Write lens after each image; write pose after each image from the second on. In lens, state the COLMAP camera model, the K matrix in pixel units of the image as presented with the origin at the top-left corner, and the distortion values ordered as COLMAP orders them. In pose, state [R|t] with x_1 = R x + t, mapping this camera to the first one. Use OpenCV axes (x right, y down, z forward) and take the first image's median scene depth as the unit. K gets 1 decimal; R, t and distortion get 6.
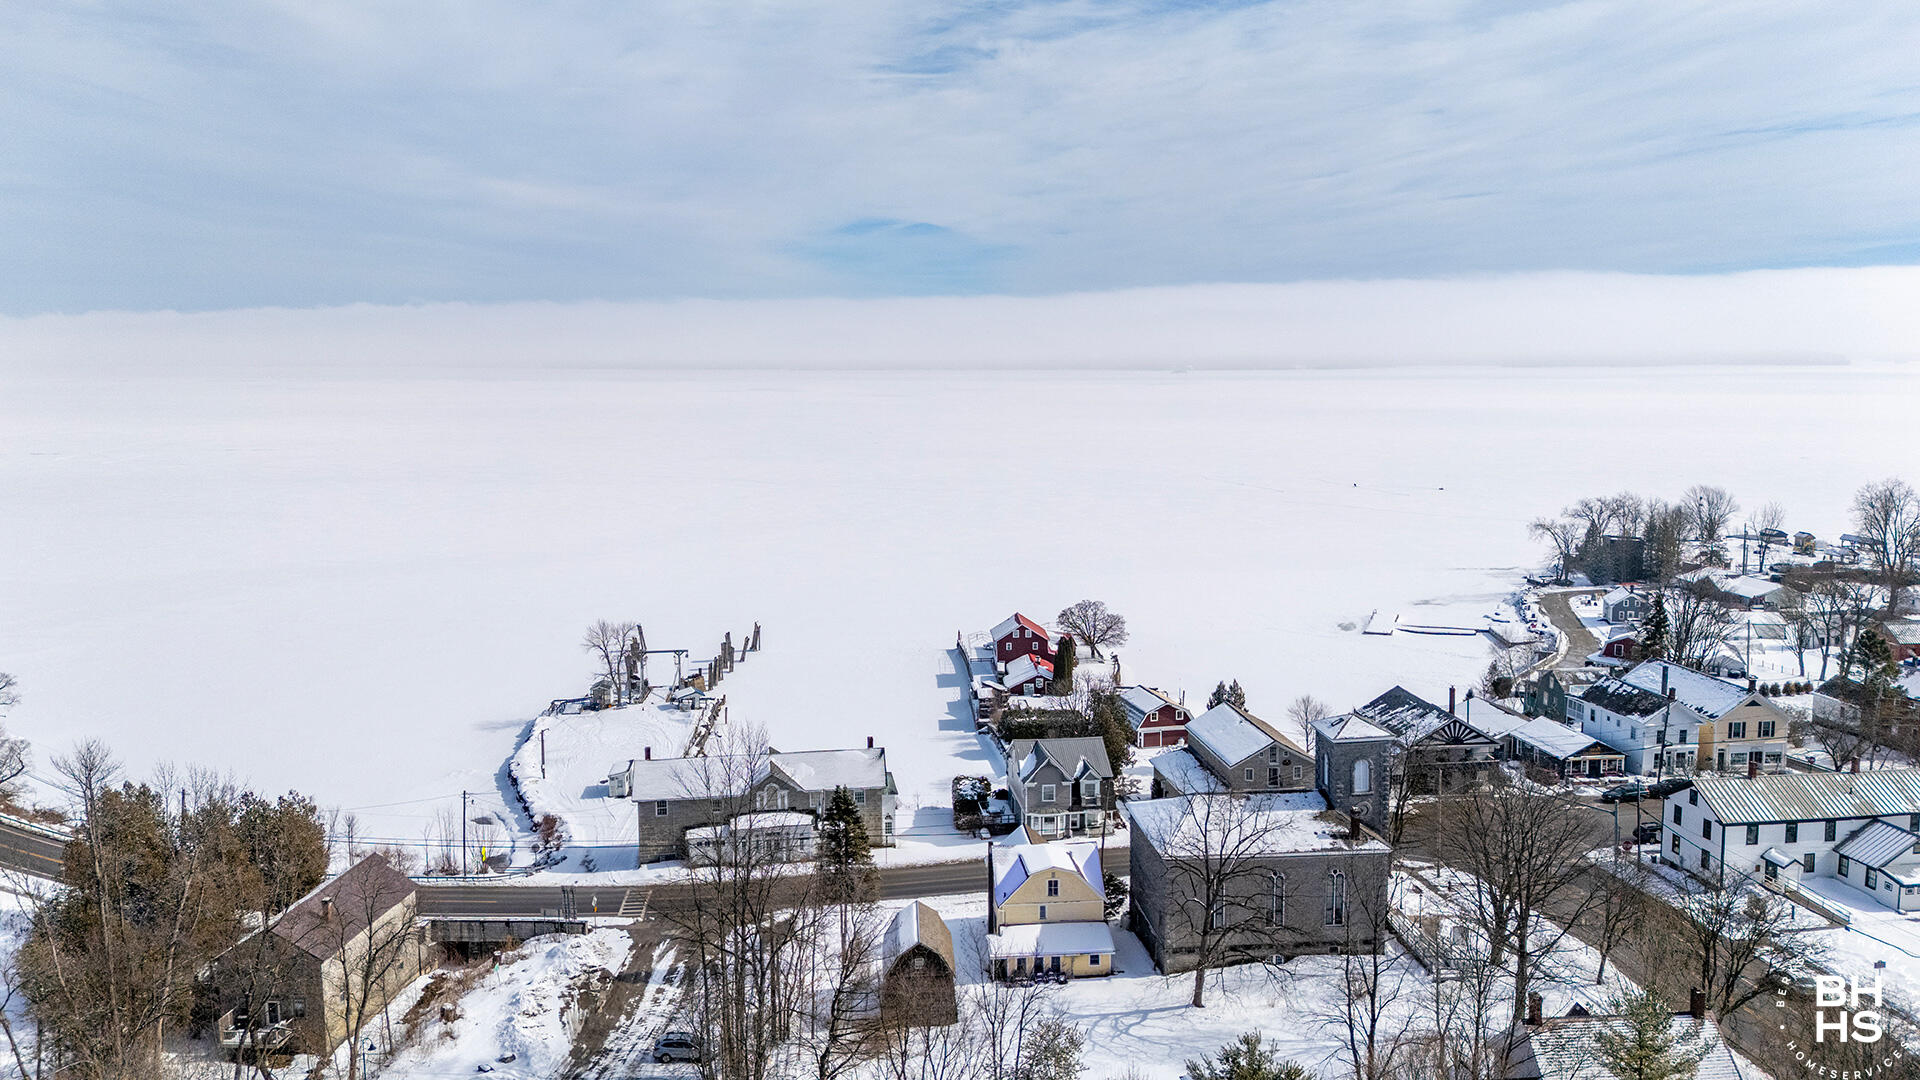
lens RADIAL K [[1413.7, 0, 961.4], [0, 1413.7, 546.7], [0, 0, 1]] dist [0.074709, -0.051858]
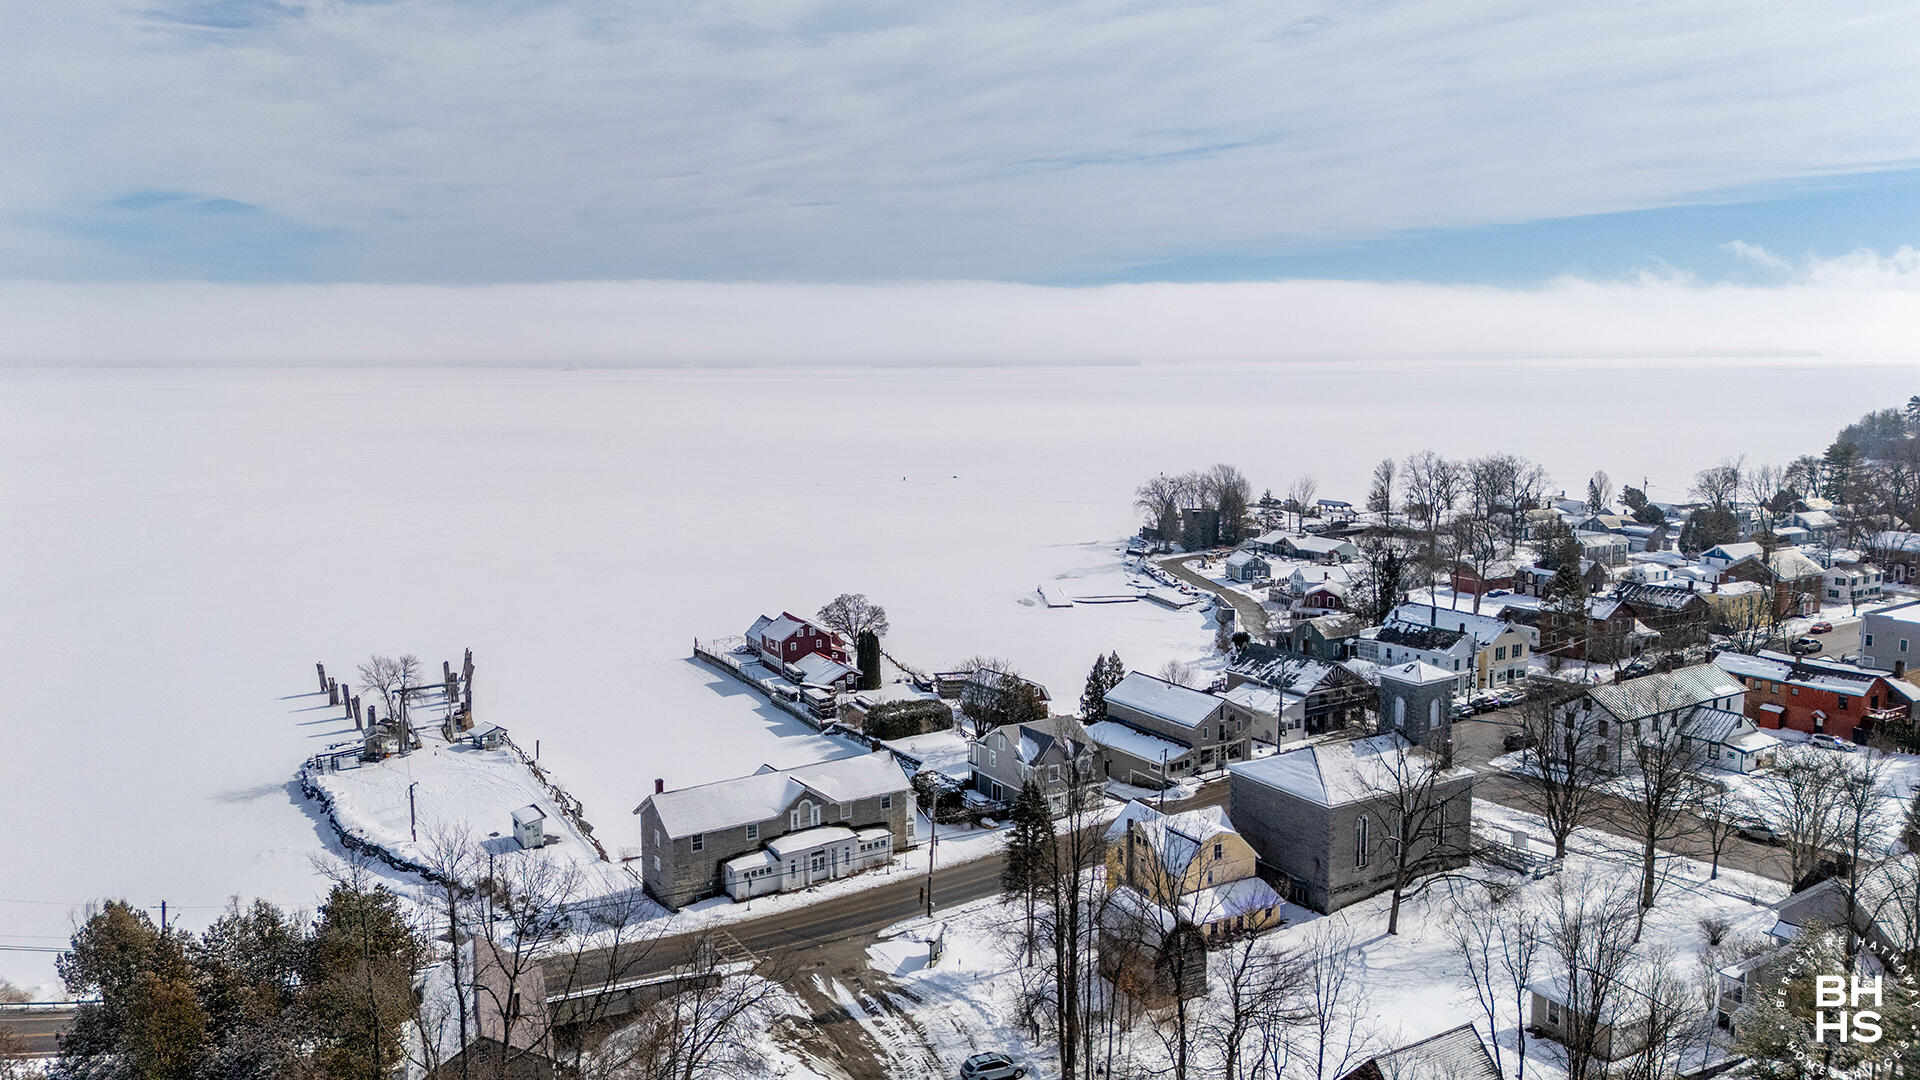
lens RADIAL K [[1413.7, 0, 969.8], [0, 1413.7, 579.5], [0, 0, 1]] dist [0.074709, -0.051858]
pose [[0.902728, -0.067717, 0.424848, -0.413238], [0.057948, 0.997674, 0.035891, -0.004541], [-0.426290, -0.007781, 0.904553, 0.110863]]
